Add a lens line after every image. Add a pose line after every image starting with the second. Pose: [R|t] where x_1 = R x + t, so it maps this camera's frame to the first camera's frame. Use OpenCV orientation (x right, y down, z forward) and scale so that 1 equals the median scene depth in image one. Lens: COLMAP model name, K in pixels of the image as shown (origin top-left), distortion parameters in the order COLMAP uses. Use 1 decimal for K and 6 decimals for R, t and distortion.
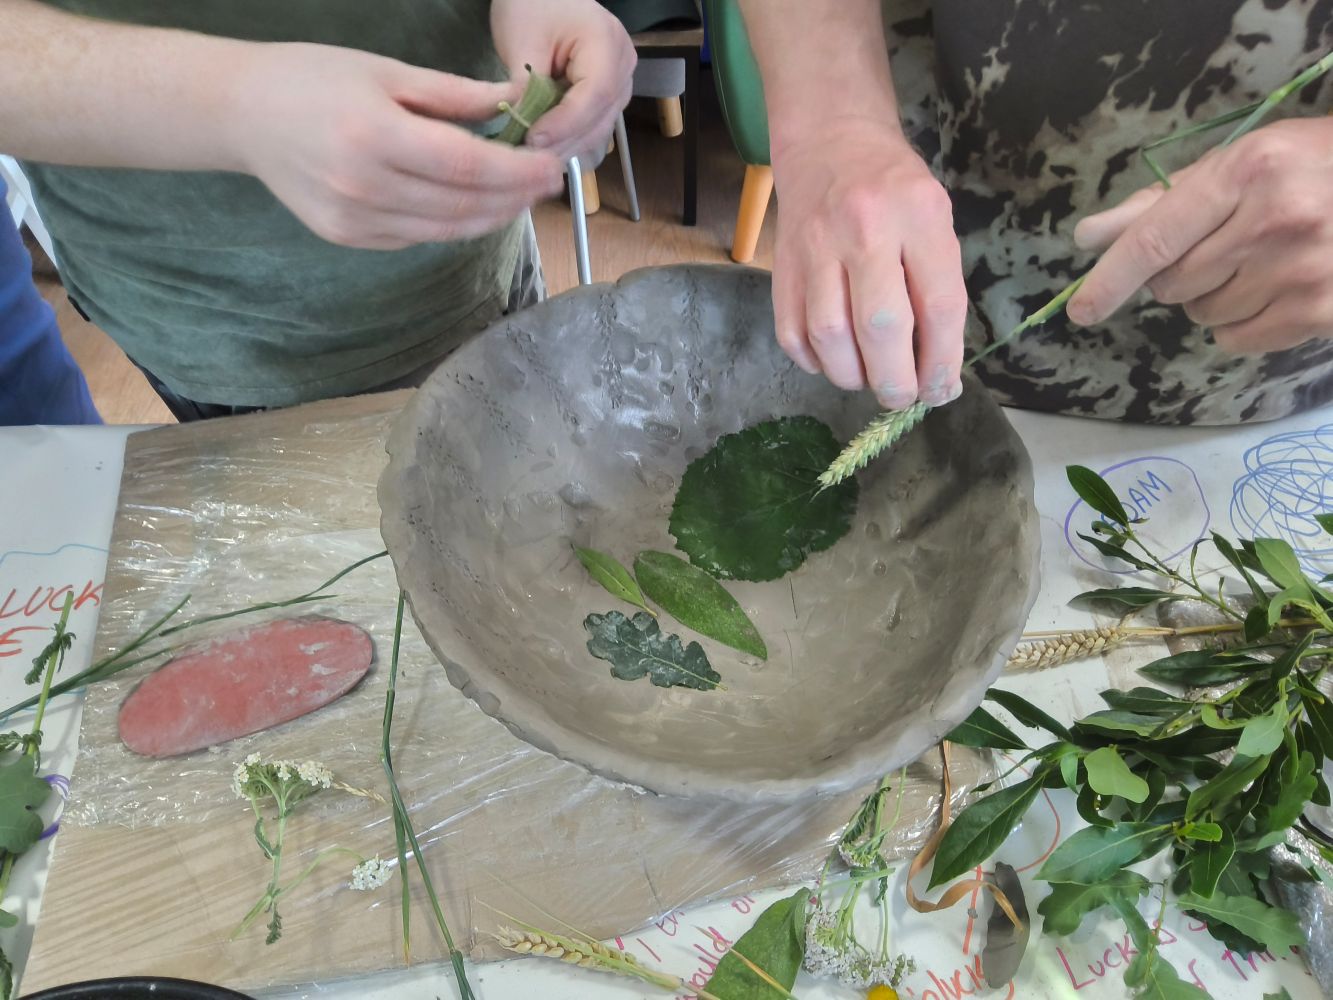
lens RADIAL K [[1023.3, 0, 662.0], [0, 1023.3, 492.5], [0, 0, 1]] dist [0.037789, -0.063707]
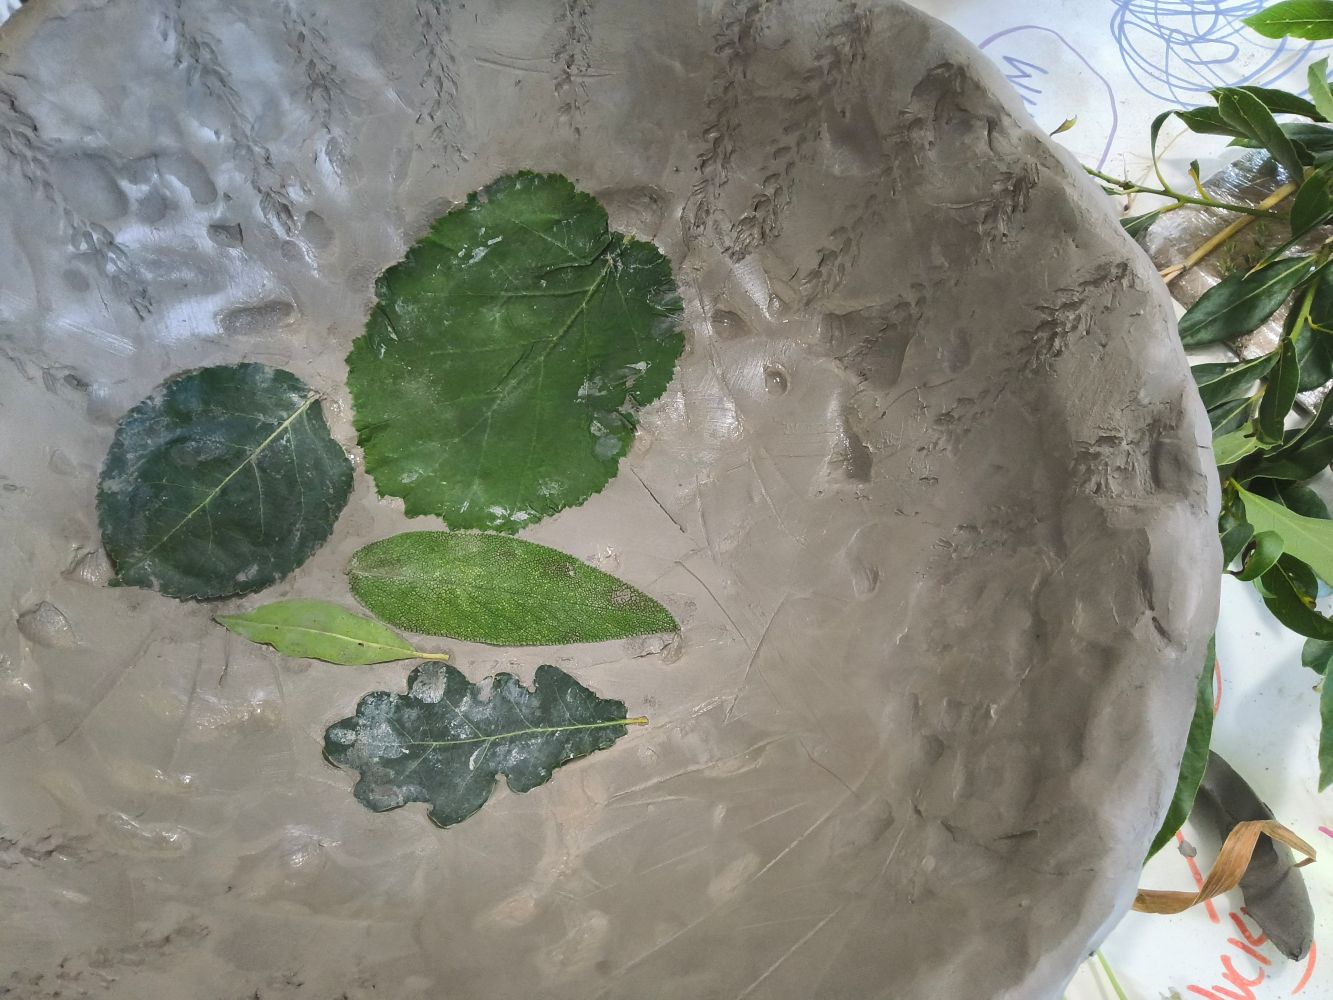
lens RADIAL K [[1023.3, 0, 671.5], [0, 1023.3, 500.5], [0, 0, 1]] dist [0.037789, -0.063707]
pose [[0.832348, -0.475479, 0.284808, -0.020481], [0.406661, 0.873054, 0.269079, -0.039303], [-0.376594, -0.108147, 0.920044, 0.490225]]
